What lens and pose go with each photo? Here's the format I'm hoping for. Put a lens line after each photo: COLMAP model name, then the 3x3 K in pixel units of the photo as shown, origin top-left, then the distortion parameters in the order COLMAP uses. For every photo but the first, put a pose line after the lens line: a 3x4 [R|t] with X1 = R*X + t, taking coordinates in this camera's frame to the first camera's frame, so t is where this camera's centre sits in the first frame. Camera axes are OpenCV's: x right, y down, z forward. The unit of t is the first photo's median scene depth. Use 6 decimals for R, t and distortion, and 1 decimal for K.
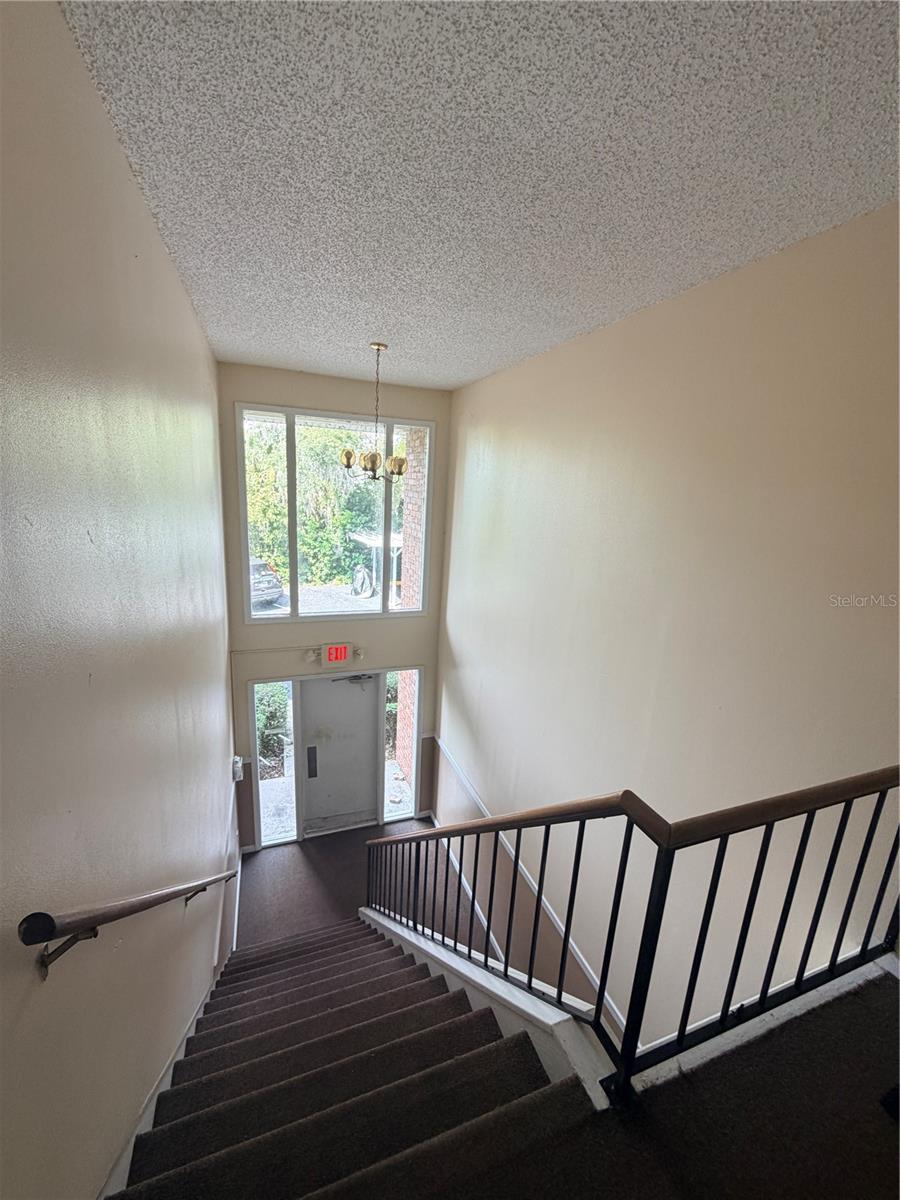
lens RADIAL K [[480.1, 0, 444.7], [0, 480.1, 597.9], [0, 0, 1]] dist [-0.000859, -0.000086]
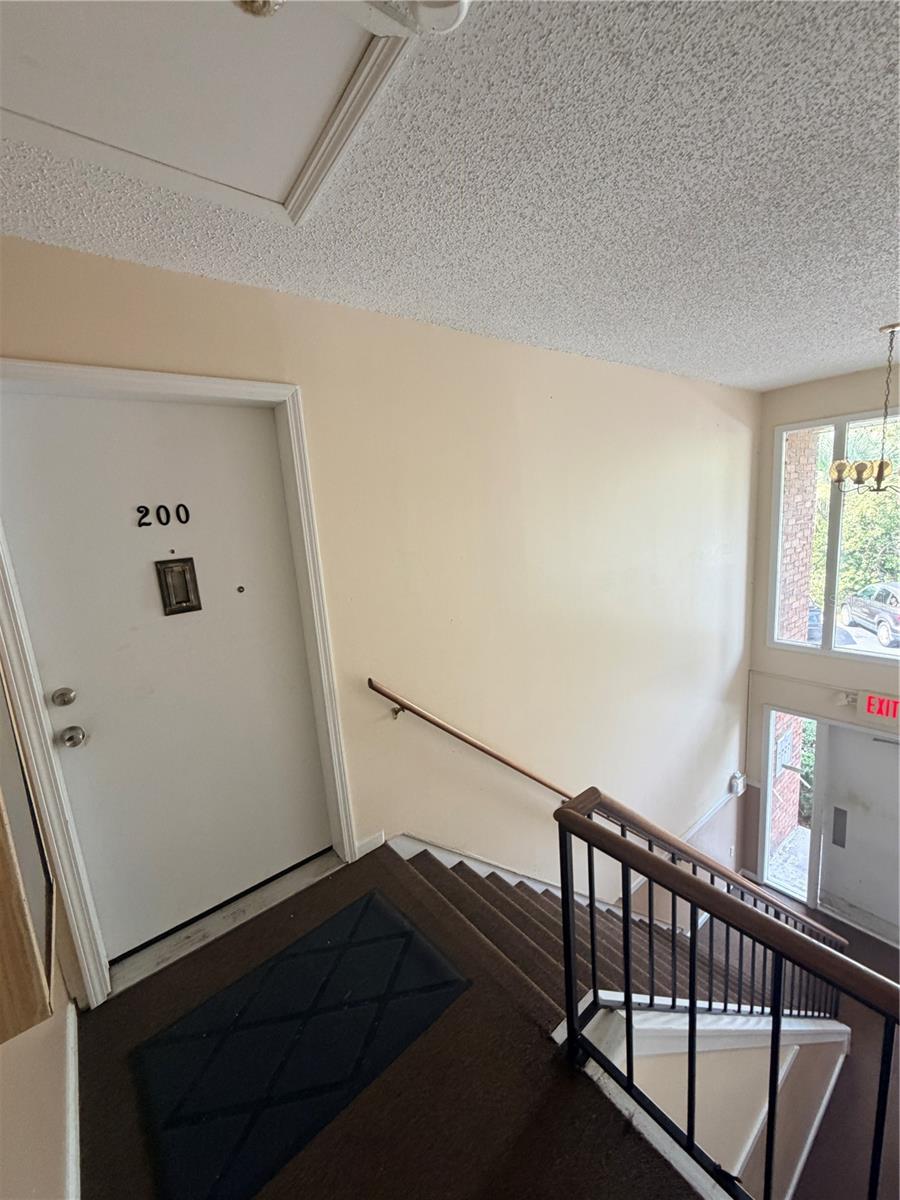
lens RADIAL K [[480.1, 0, 447.7], [0, 480.1, 601.3], [0, 0, 1]] dist [-0.000859, -0.000086]
pose [[0.303033, 0.101841, -0.947523, 0.295064], [-0.126935, 0.989727, 0.065781, -0.017305], [0.944488, 0.100340, 0.312847, 0.058847]]
